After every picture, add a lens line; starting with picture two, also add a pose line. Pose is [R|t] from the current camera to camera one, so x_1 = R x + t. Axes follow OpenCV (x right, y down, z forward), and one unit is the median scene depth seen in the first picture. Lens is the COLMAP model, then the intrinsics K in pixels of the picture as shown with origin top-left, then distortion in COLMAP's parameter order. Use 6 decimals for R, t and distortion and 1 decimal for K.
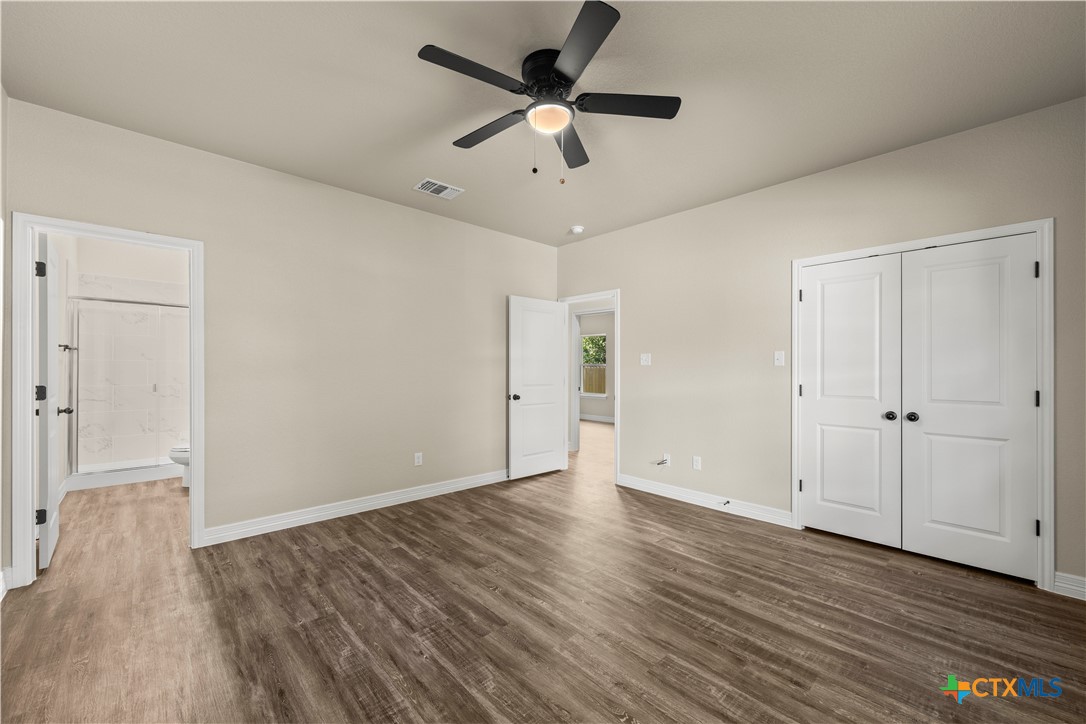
lens RADIAL K [[430.2, 0, 543.3], [0, 430.2, 366.5], [0, 0, 1]] dist [0.001298, -0.001434]
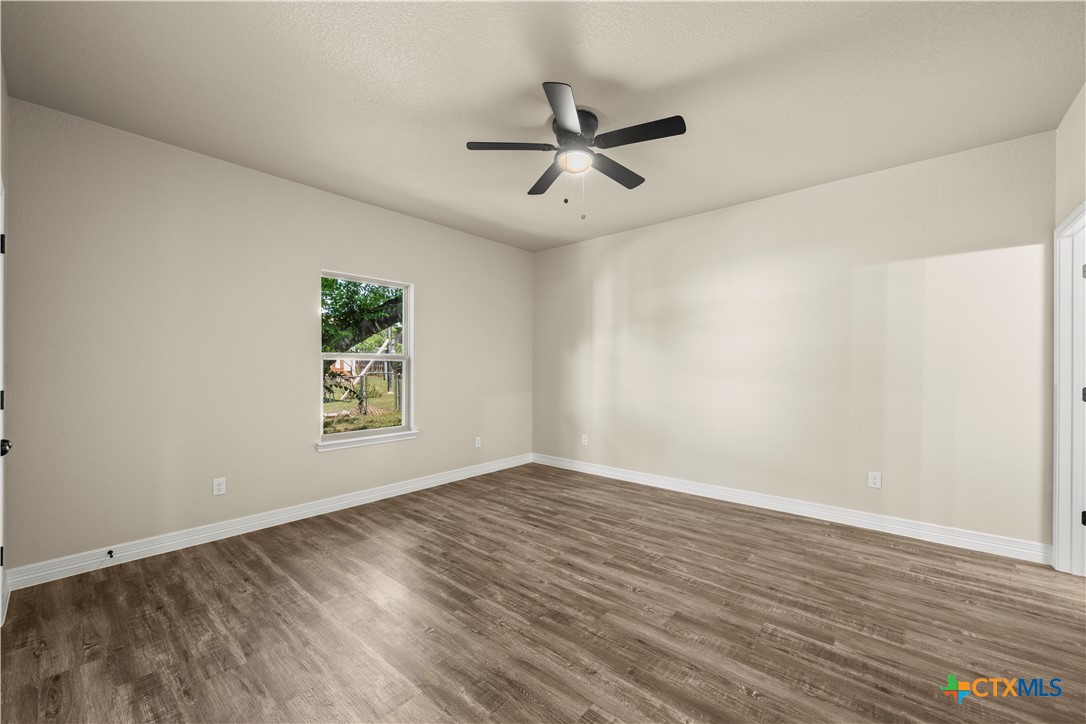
lens RADIAL K [[430.2, 0, 543.0], [0, 430.2, 365.6], [0, 0, 1]] dist [0.001298, -0.001434]
pose [[-0.994308, -0.006086, -0.106369, 0.200183], [-0.004907, 0.999924, -0.011343, 0.012474], [0.106430, -0.010756, -0.994262, 1.912659]]
